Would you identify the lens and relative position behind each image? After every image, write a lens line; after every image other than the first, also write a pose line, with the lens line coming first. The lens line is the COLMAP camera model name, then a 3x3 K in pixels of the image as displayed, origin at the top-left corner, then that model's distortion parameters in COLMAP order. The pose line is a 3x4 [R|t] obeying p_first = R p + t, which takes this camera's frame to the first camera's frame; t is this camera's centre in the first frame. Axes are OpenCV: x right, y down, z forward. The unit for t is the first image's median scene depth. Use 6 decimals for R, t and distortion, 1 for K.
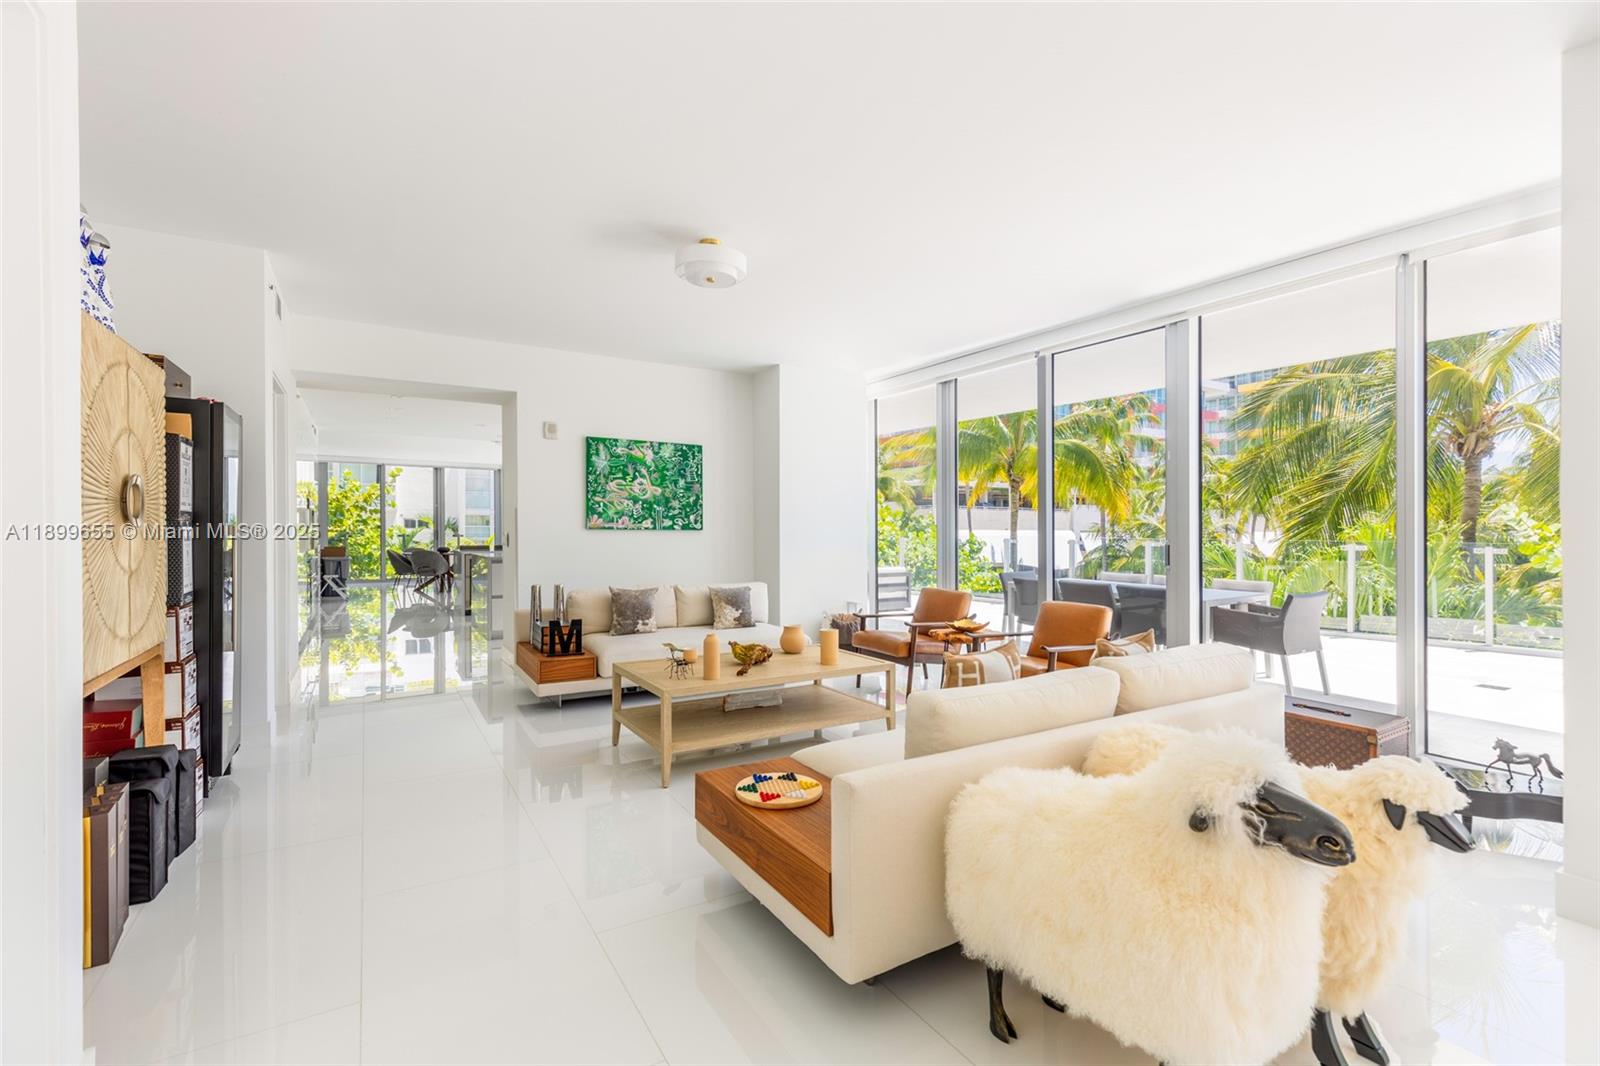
lens RADIAL K [[717.5, 0, 809.0], [0, 717.5, 533.6], [0, 0, 1]] dist [0.024609, -0.011815]
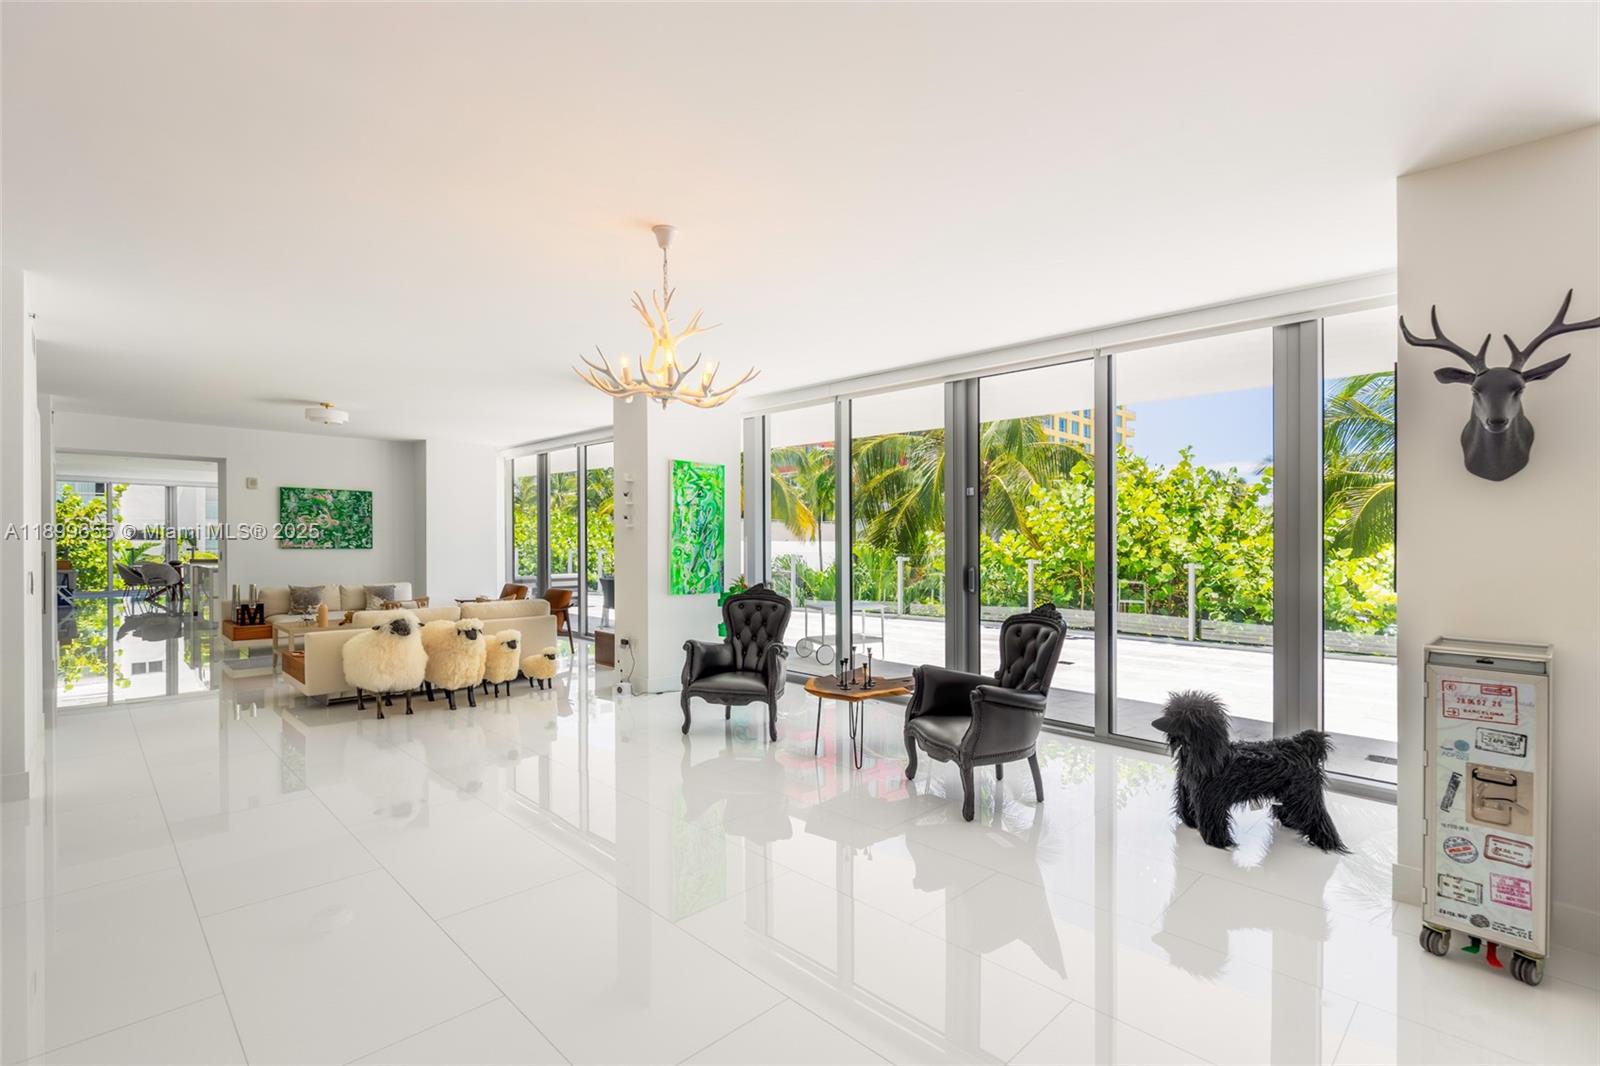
lens RADIAL K [[735.9, 0, 799.3], [0, 735.9, 541.5], [0, 0, 1]] dist [-0.001227, 0.000393]
pose [[0.973743, -0.001117, 0.227648, 0.369646], [0.001454, 0.999998, -0.001310, -0.016217], [-0.227646, 0.001607, 0.973743, -0.692999]]
